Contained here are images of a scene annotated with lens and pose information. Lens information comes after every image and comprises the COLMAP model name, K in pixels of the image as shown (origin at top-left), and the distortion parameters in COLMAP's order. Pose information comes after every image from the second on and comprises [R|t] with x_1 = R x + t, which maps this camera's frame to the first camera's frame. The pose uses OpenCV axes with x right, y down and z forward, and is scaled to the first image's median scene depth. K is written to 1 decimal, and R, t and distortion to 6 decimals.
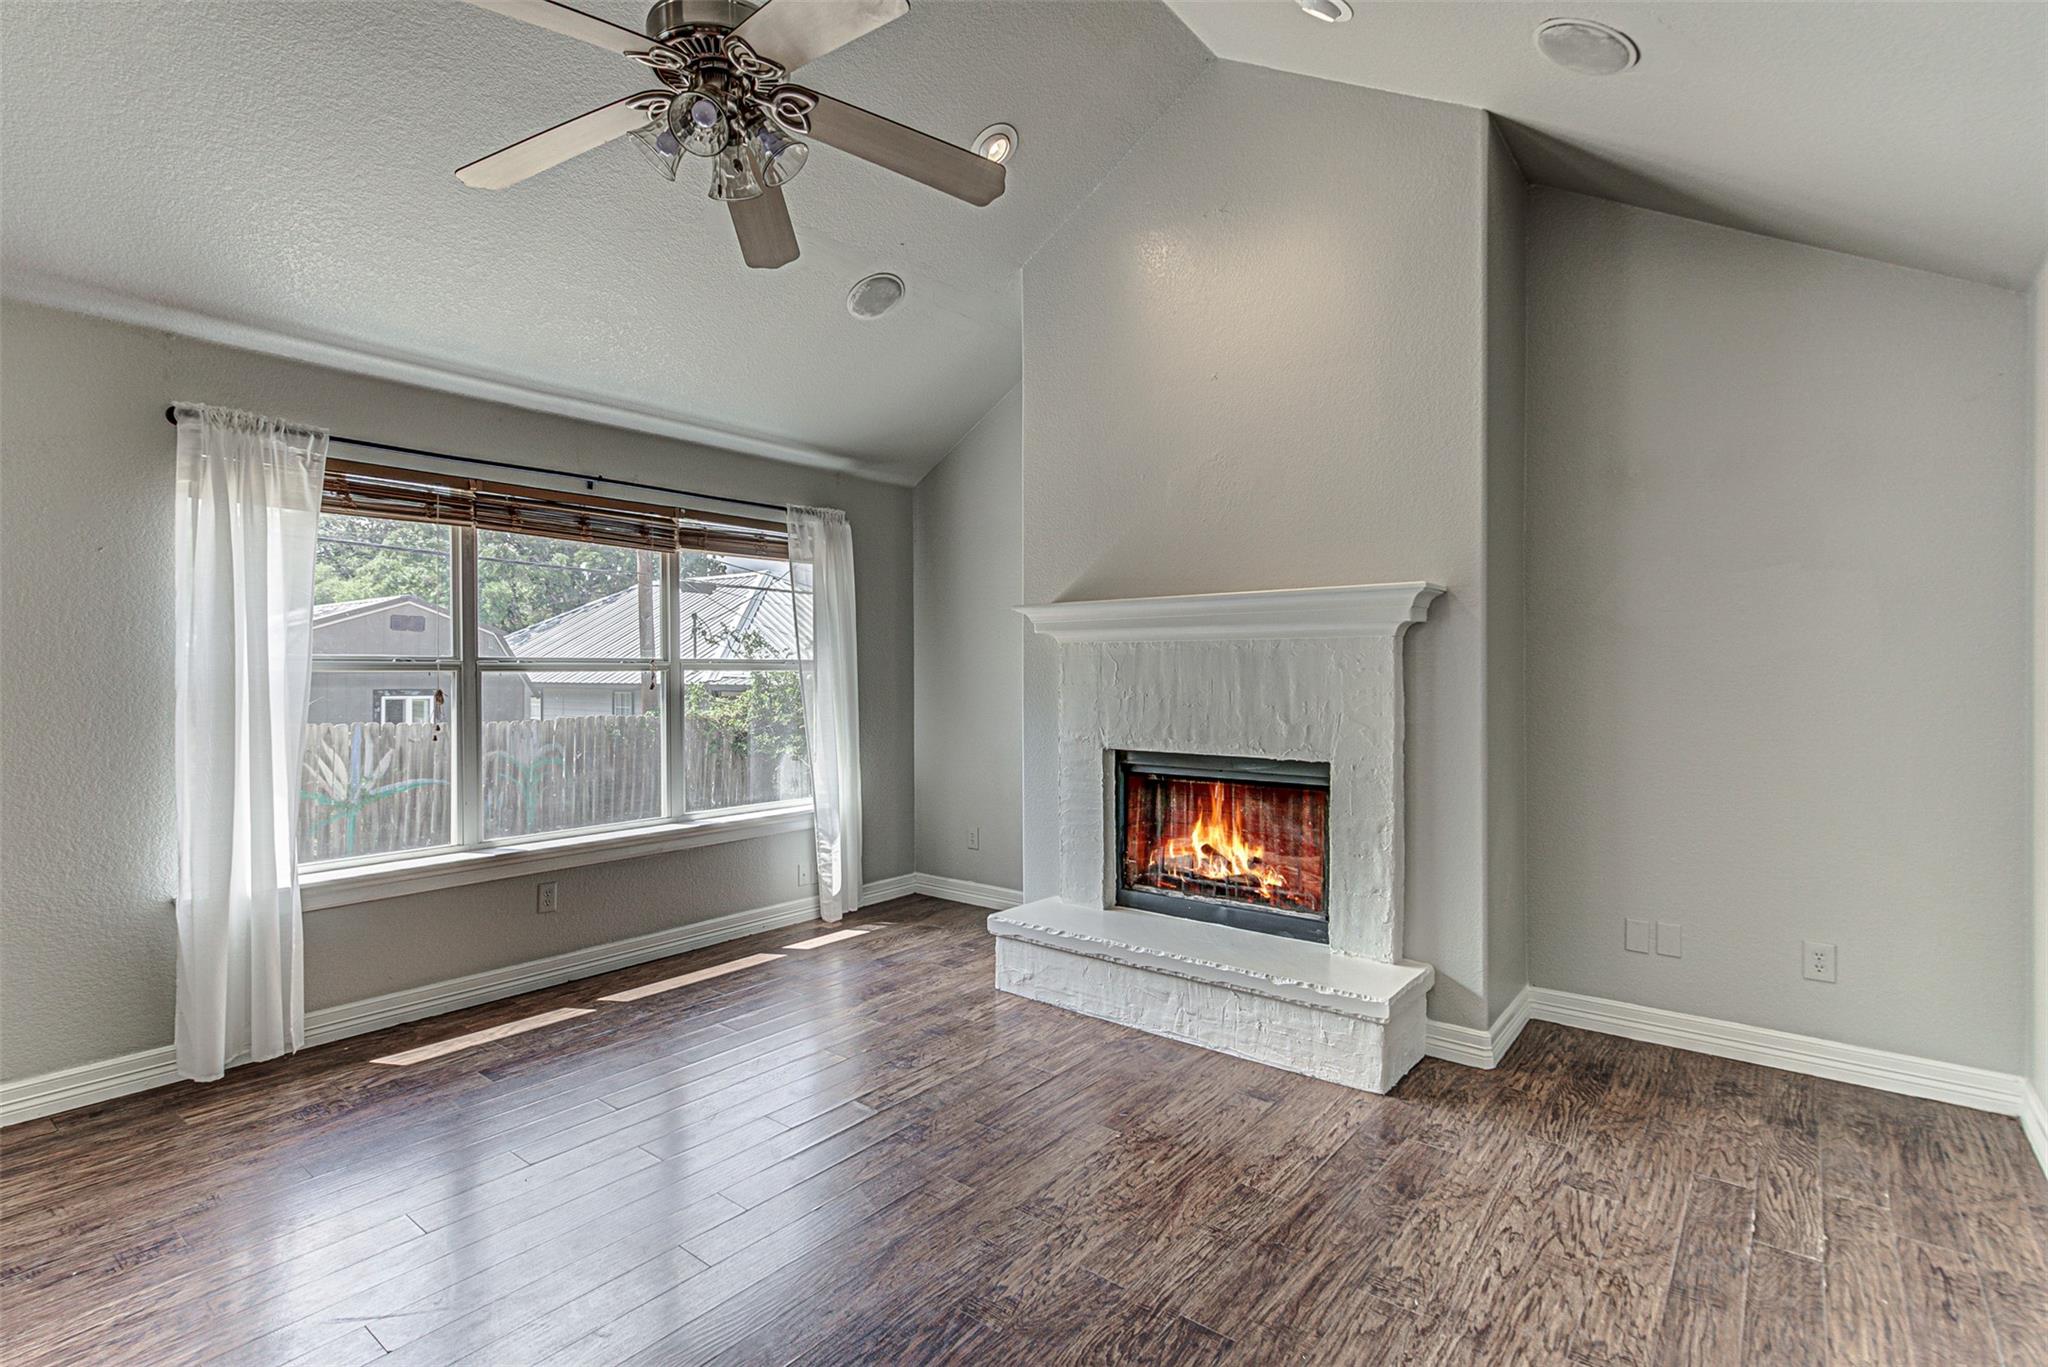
lens RADIAL K [[969.8, 0, 1016.5], [0, 969.8, 671.6], [0, 0, 1]] dist [0.015204, -0.000448]
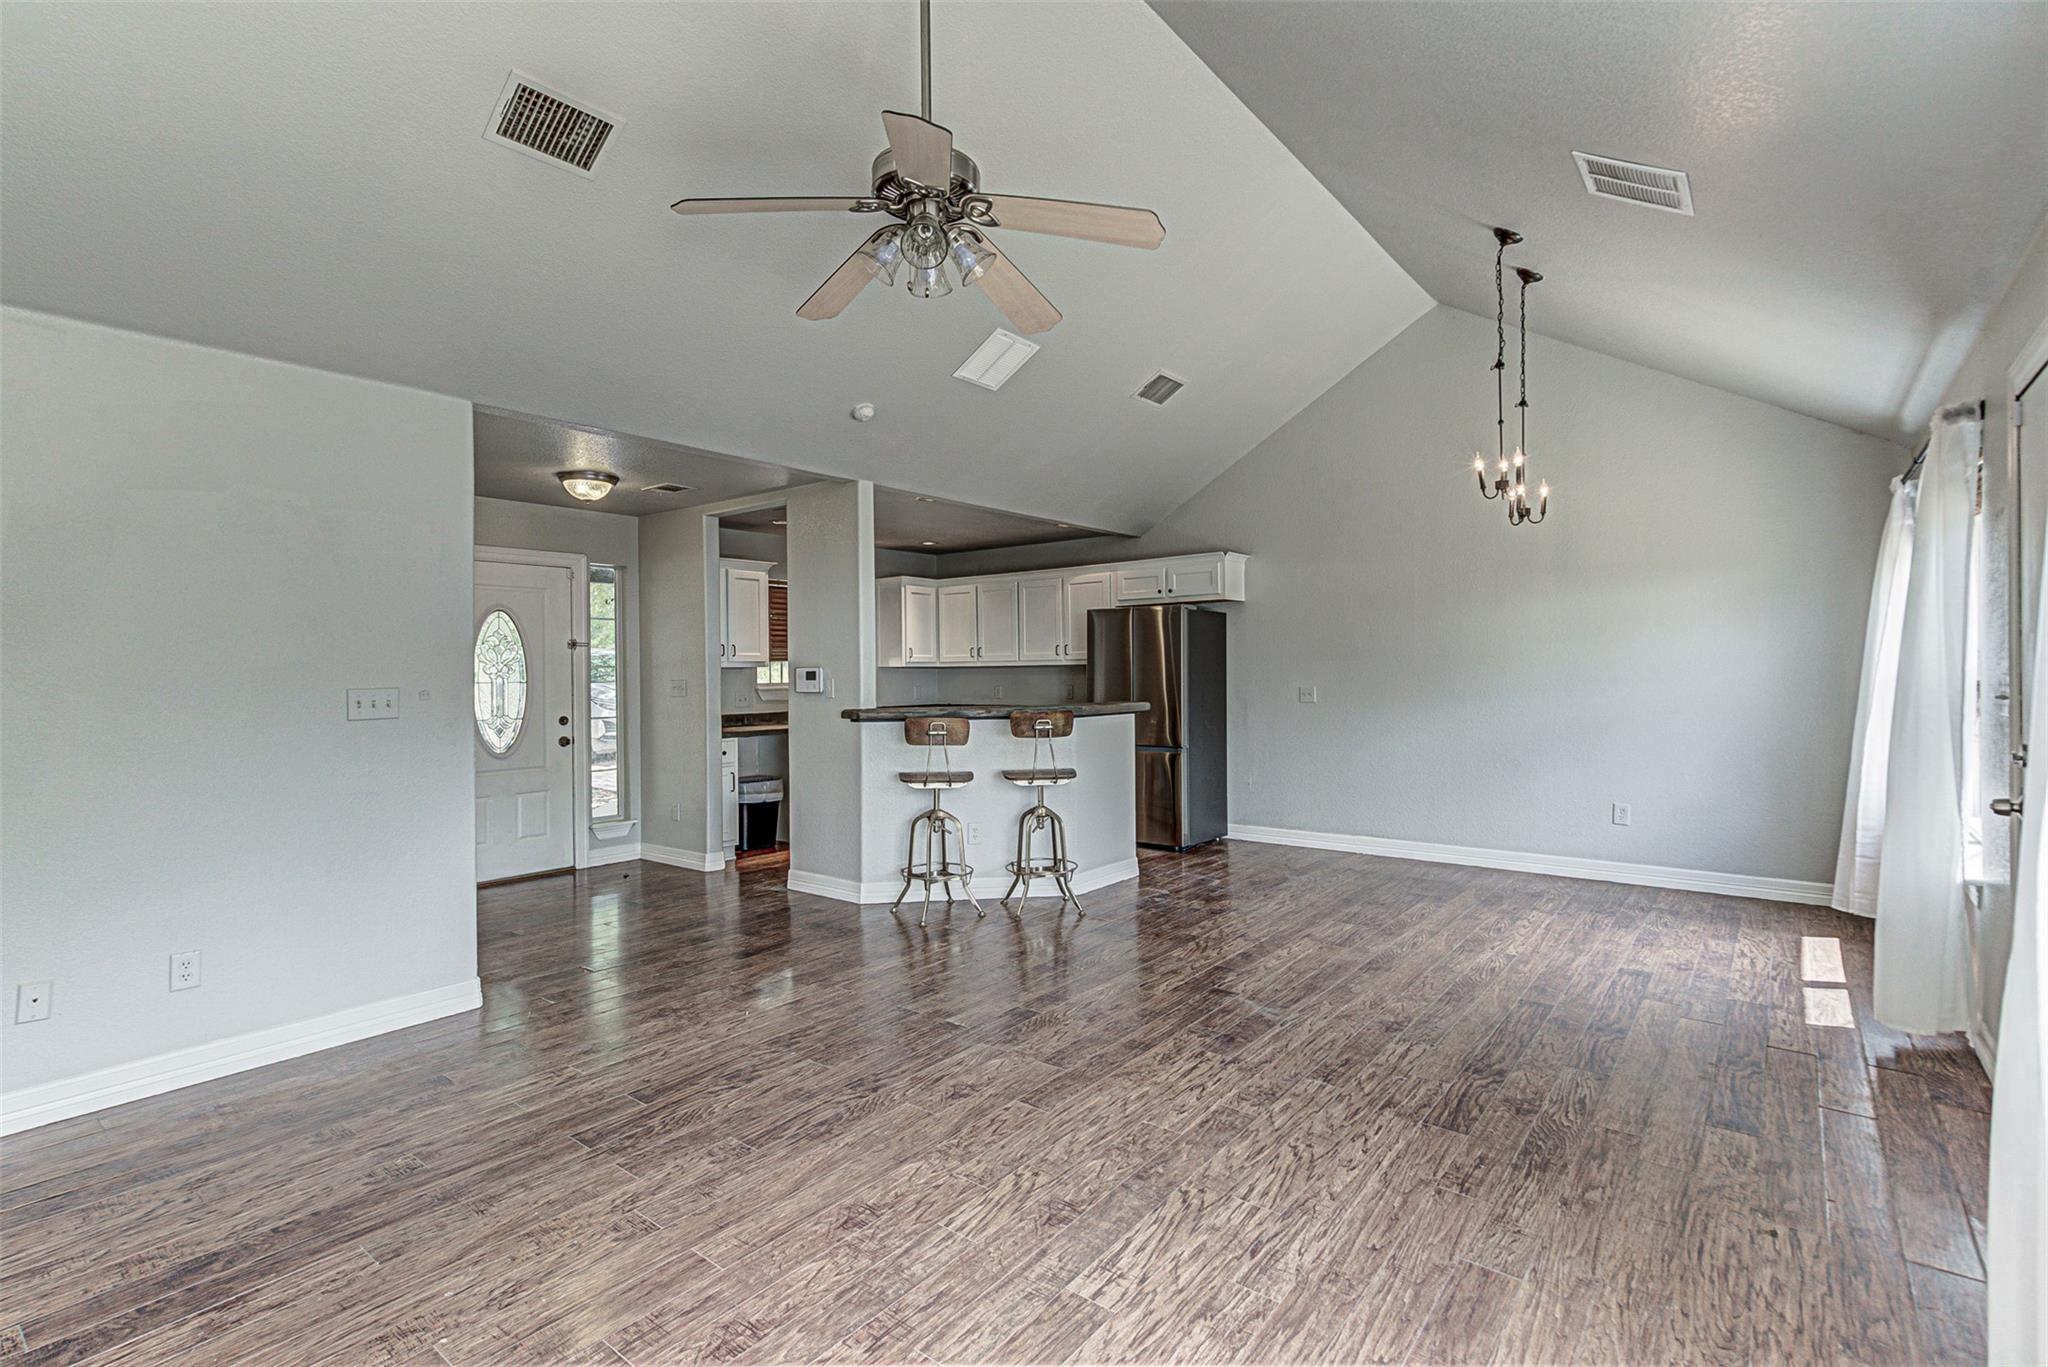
lens RADIAL K [[958.0, 0, 1027.7], [0, 958.0, 668.8], [0, 0, 1]] dist [0.019138, -0.001096]
pose [[-0.999874, 0.012350, -0.009929, -0.233221], [0.012293, 0.999908, 0.005814, -0.004243], [0.010000, 0.005691, -0.999934, 1.257577]]
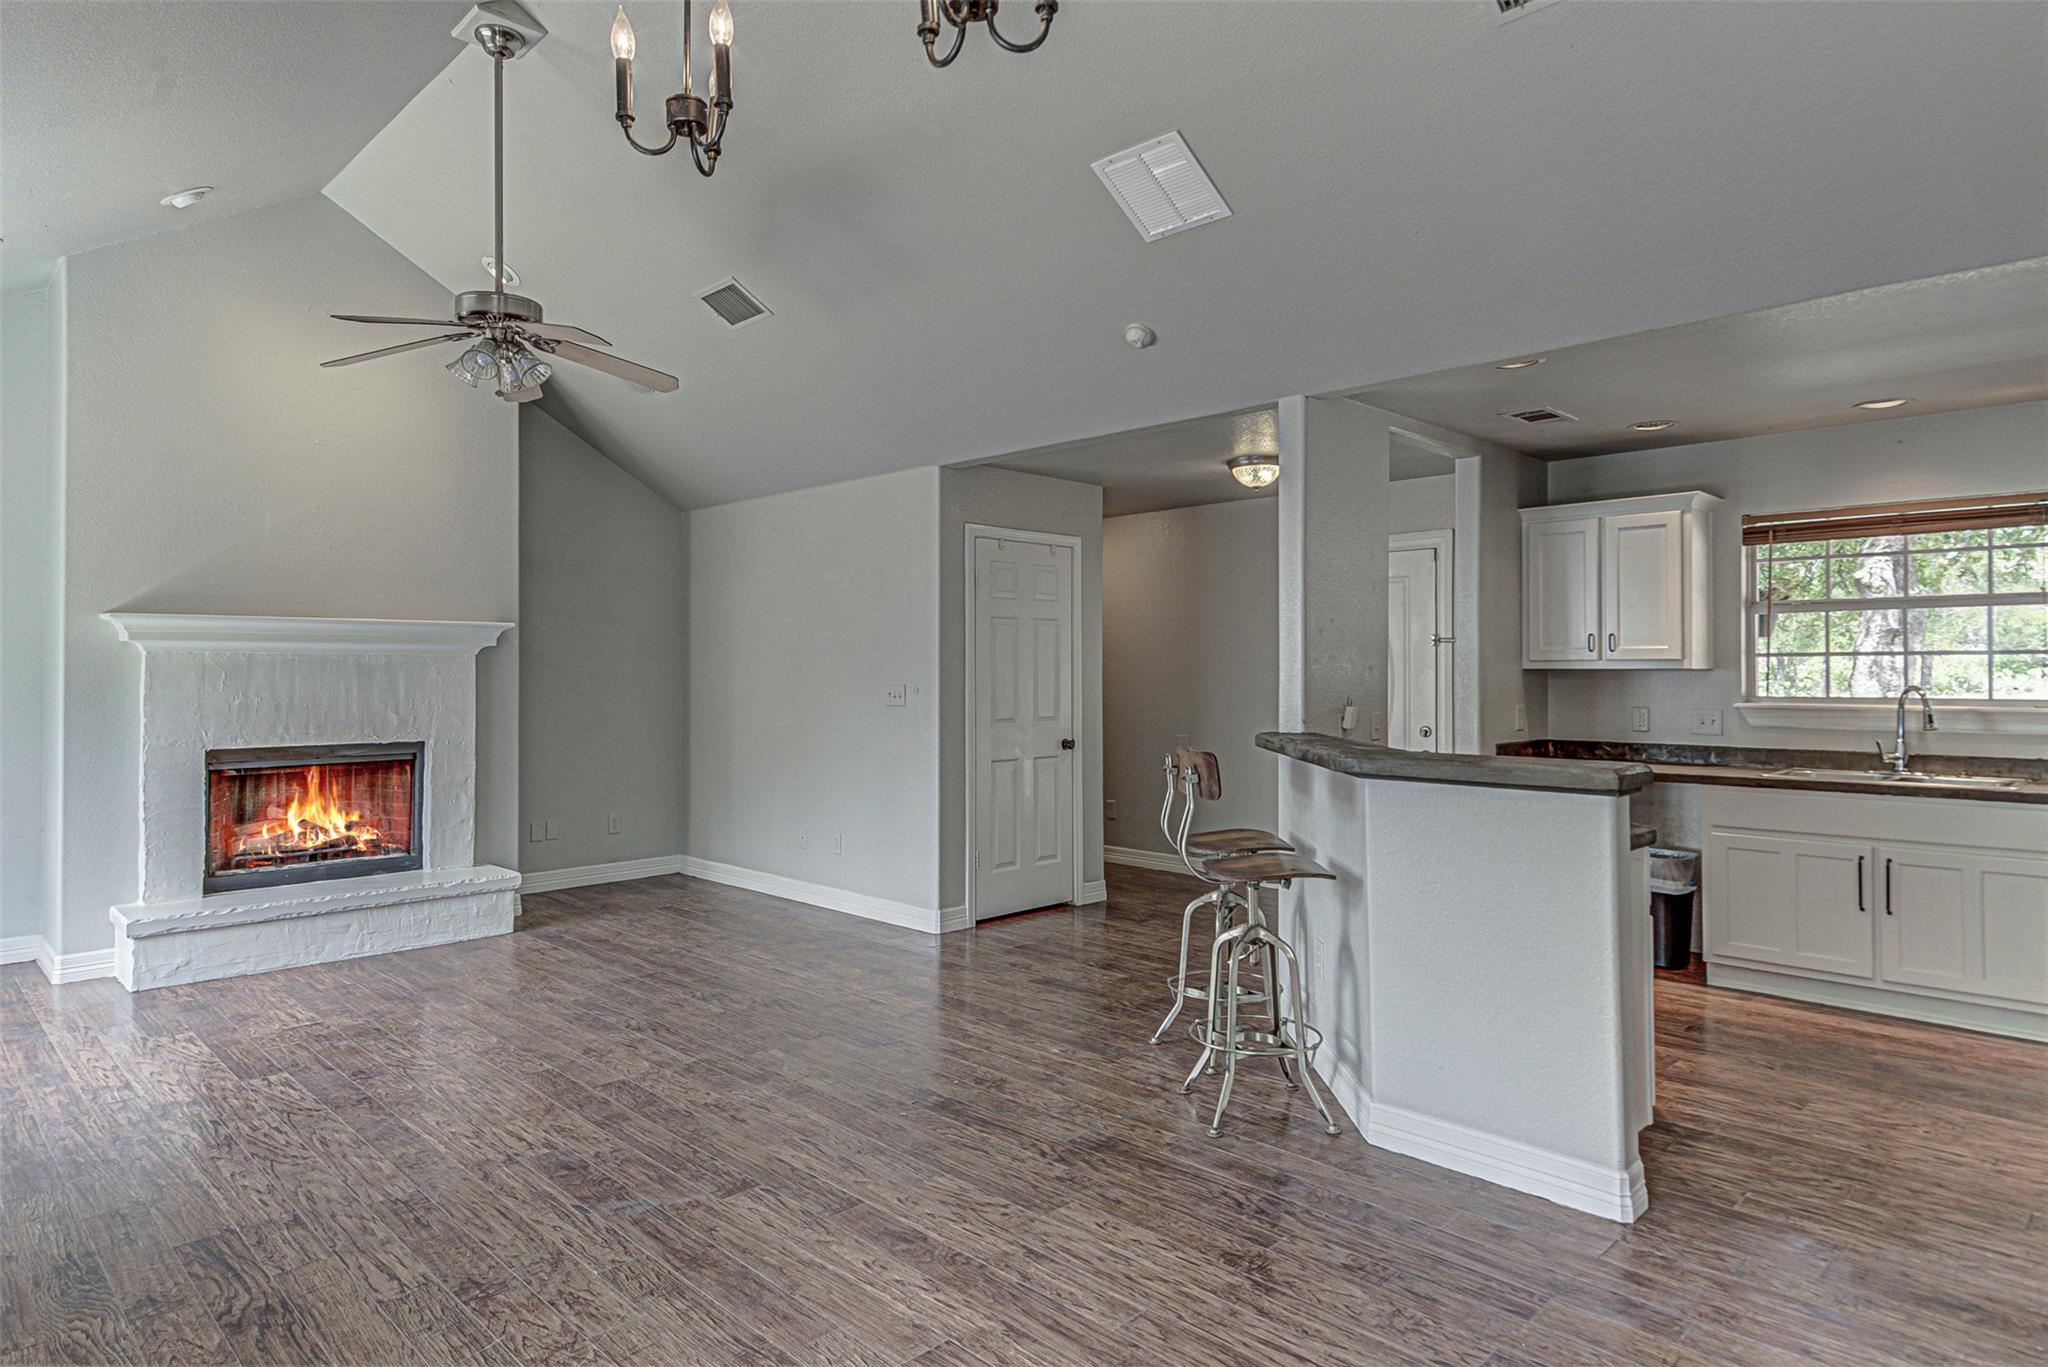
lens RADIAL K [[1182.4, 0, 1031.2], [0, 1182.4, 655.4], [0, 0, 1]] dist [0.013019, -0.003769]
pose [[0.105608, 0.015904, 0.994281, -1.254743], [0.006387, 0.999841, -0.016671, 0.001300], [-0.994387, 0.008111, 0.105490, -0.076196]]
